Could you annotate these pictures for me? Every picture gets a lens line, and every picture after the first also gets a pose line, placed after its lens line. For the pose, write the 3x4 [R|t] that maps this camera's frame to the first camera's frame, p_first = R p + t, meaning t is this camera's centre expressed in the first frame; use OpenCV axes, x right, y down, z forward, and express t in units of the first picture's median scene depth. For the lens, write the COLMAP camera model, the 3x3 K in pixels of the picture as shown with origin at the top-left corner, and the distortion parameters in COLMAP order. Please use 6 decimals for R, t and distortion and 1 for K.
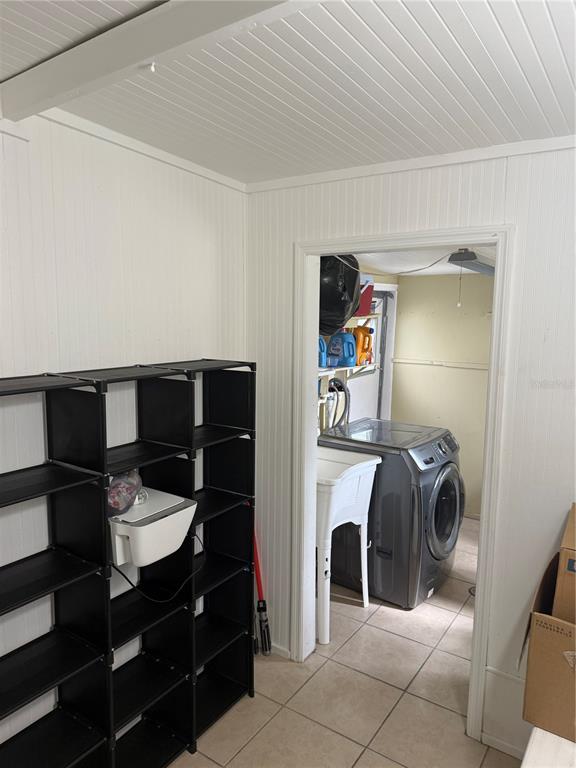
lens RADIAL K [[541.1, 0, 289.4], [0, 541.1, 381.3], [0, 0, 1]] dist [0.165870, -0.292367]
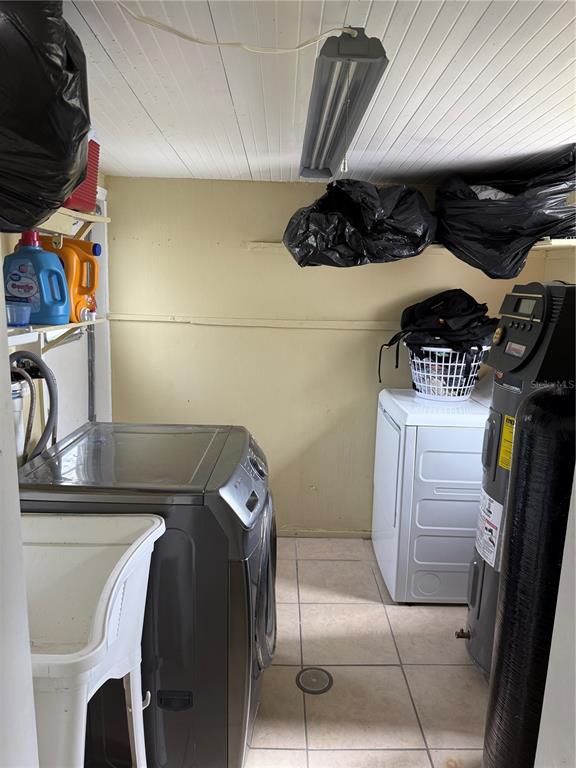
lens RADIAL K [[541.1, 0, 289.4], [0, 541.1, 381.3], [0, 0, 1]] dist [0.165870, -0.292367]
pose [[0.829327, -0.093613, 0.550867, 0.010743], [0.059261, 0.995042, 0.079878, -0.004699], [-0.555613, -0.033600, 0.830762, 0.493012]]
